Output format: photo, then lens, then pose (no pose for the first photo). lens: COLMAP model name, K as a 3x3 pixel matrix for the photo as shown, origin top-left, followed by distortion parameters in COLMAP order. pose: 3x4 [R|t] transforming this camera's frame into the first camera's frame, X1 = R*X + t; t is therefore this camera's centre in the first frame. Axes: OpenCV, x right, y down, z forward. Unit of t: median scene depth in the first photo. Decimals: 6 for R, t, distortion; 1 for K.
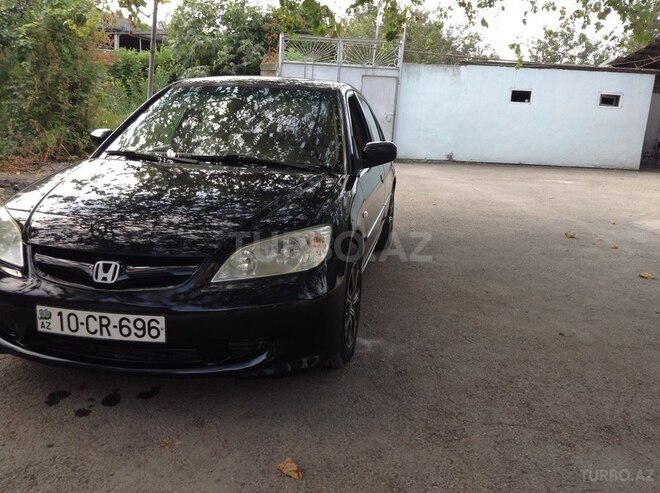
lens RADIAL K [[637.7, 0, 339.5], [0, 637.7, 248.5], [0, 0, 1]] dist [0.183306, -0.464146]
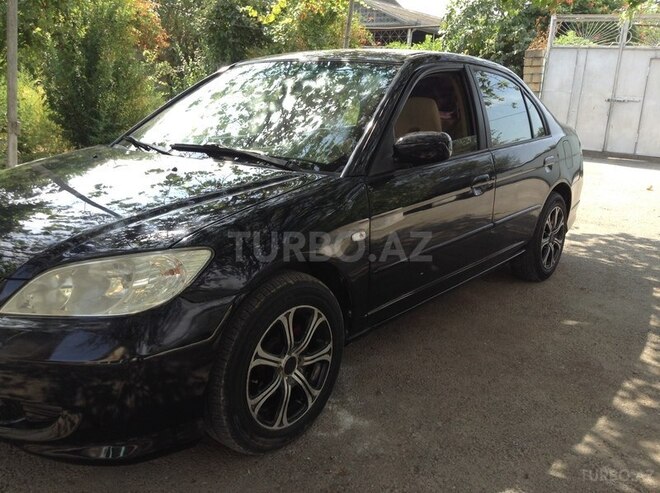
lens RADIAL K [[620.7, 0, 340.4], [0, 620.7, 247.1], [0, 0, 1]] dist [0.110966, -0.223938]
pose [[0.870064, 0.105758, -0.481461, 0.164239], [-0.102422, 0.994184, 0.033292, -0.029209], [0.482181, 0.020346, 0.875835, 0.195263]]
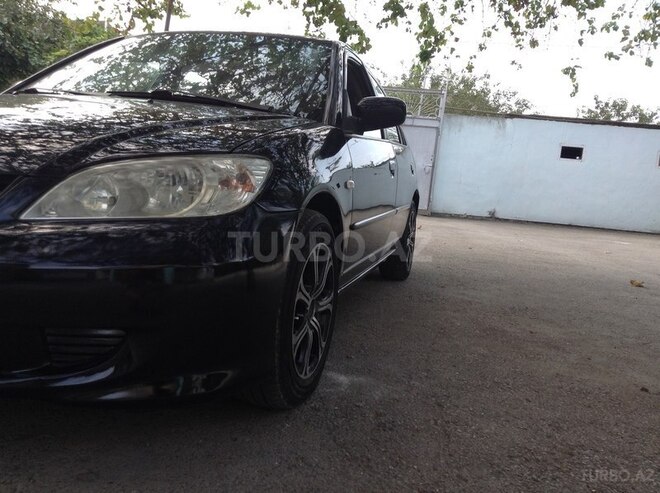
lens RADIAL K [[620.7, 0, 340.4], [0, 620.7, 247.1], [0, 0, 1]] dist [0.110966, -0.223938]
pose [[0.996010, 0.049586, -0.074192, 0.039113], [-0.058238, 0.991134, -0.119419, 0.043461], [0.067613, 0.123263, 0.990068, 0.171928]]
